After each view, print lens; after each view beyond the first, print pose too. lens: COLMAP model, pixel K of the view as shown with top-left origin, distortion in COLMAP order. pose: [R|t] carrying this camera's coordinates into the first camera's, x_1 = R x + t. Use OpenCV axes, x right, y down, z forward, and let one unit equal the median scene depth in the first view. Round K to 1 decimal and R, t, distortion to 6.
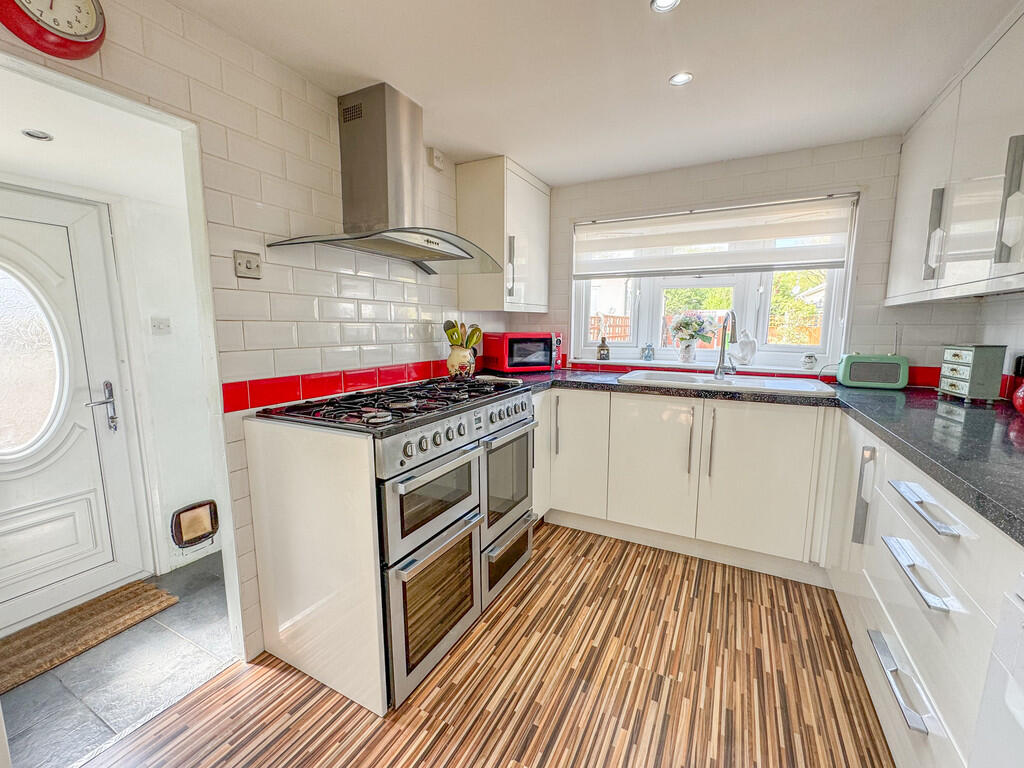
lens RADIAL K [[420.9, 0, 512.0], [0, 420.9, 384.0], [0, 0, 1]] dist [-0.002279, -0.000134]
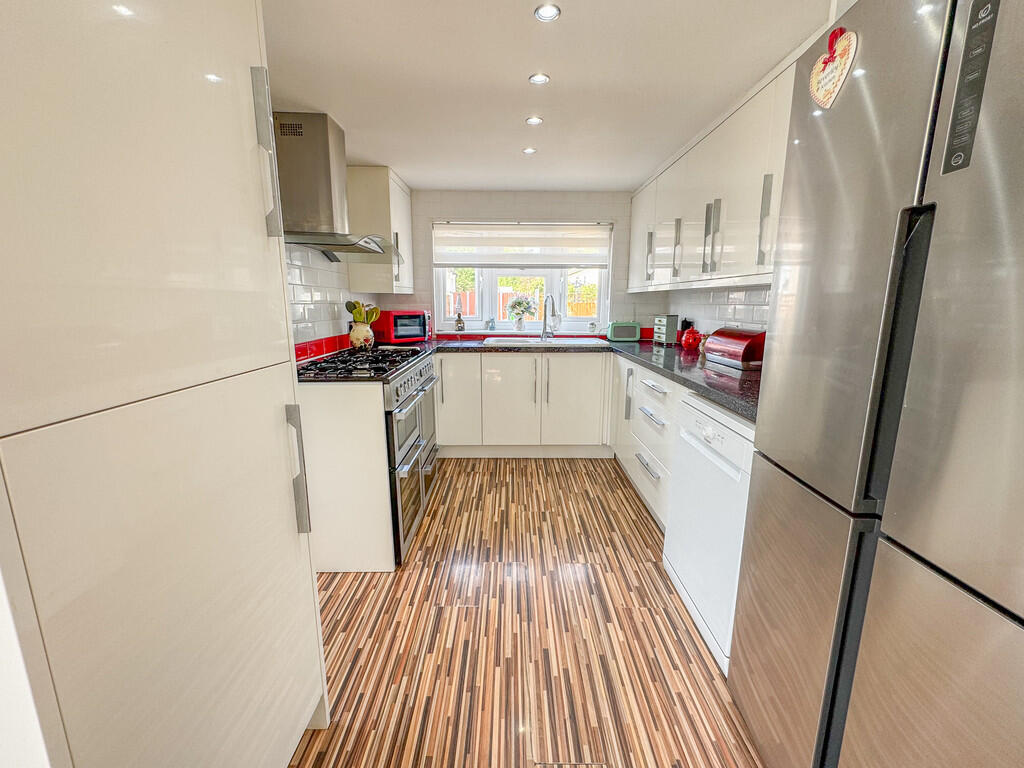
lens RADIAL K [[420.9, 0, 512.0], [0, 420.9, 384.0], [0, 0, 1]] dist [-0.002279, -0.000134]
pose [[0.882802, -0.090760, 0.460894, -0.344582], [0.063941, 0.995243, 0.073511, 0.026796], [-0.465373, -0.035425, 0.884405, -0.302626]]
